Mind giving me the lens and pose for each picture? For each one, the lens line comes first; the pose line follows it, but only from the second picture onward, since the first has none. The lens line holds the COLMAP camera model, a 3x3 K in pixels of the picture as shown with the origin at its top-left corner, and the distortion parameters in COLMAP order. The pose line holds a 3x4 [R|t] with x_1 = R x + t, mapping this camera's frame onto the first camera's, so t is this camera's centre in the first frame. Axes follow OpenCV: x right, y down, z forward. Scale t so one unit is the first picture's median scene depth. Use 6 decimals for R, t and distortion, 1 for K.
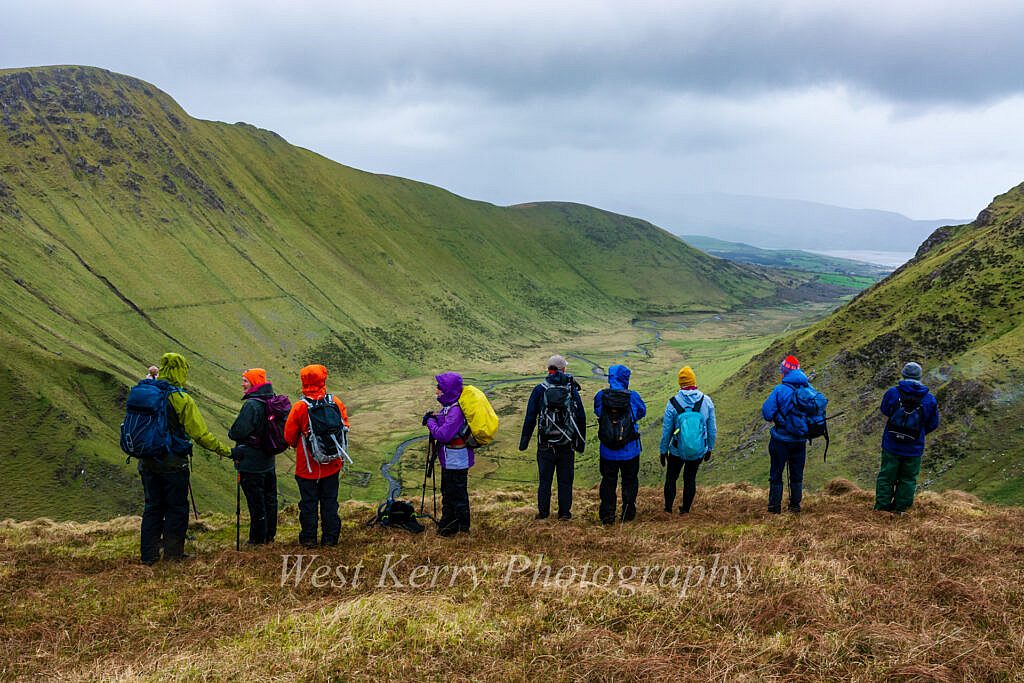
lens RADIAL K [[4797.7, 0, 494.7], [0, 4797.7, 368.0], [0, 0, 1]] dist [0.687819, 0.000000]
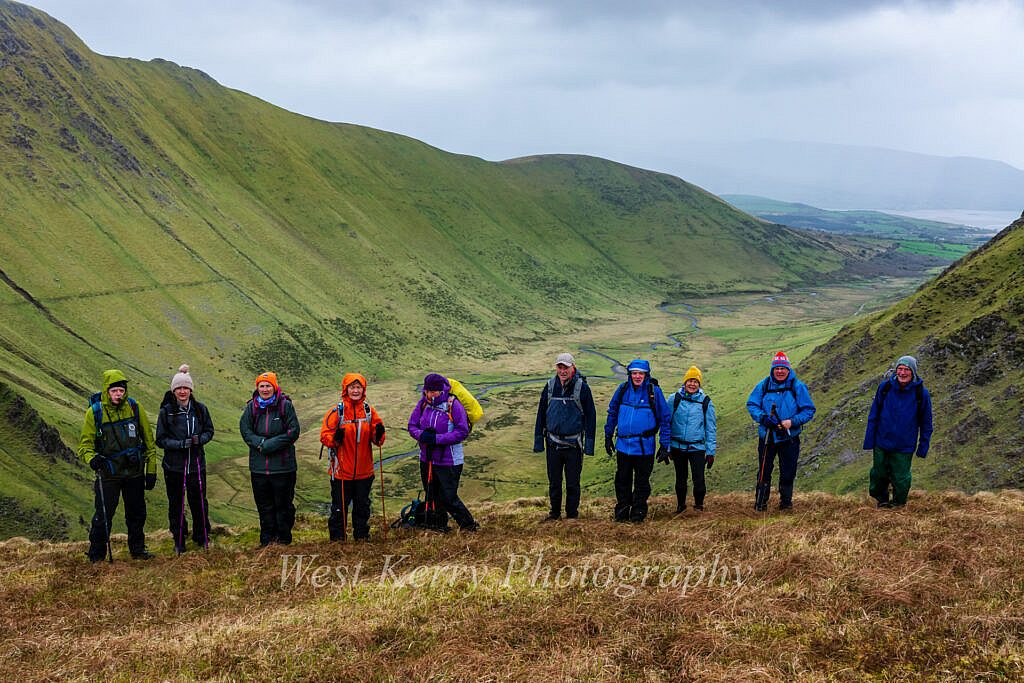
lens RADIAL K [[4797.7, 0, 483.6], [0, 4797.7, 426.8], [0, 0, 1]] dist [0.687819, 0.000000]
pose [[0.999846, -0.015755, -0.007787, 0.005291], [0.015855, 0.999790, 0.012997, -0.000537], [0.007580, -0.013119, 0.999885, 0.212178]]
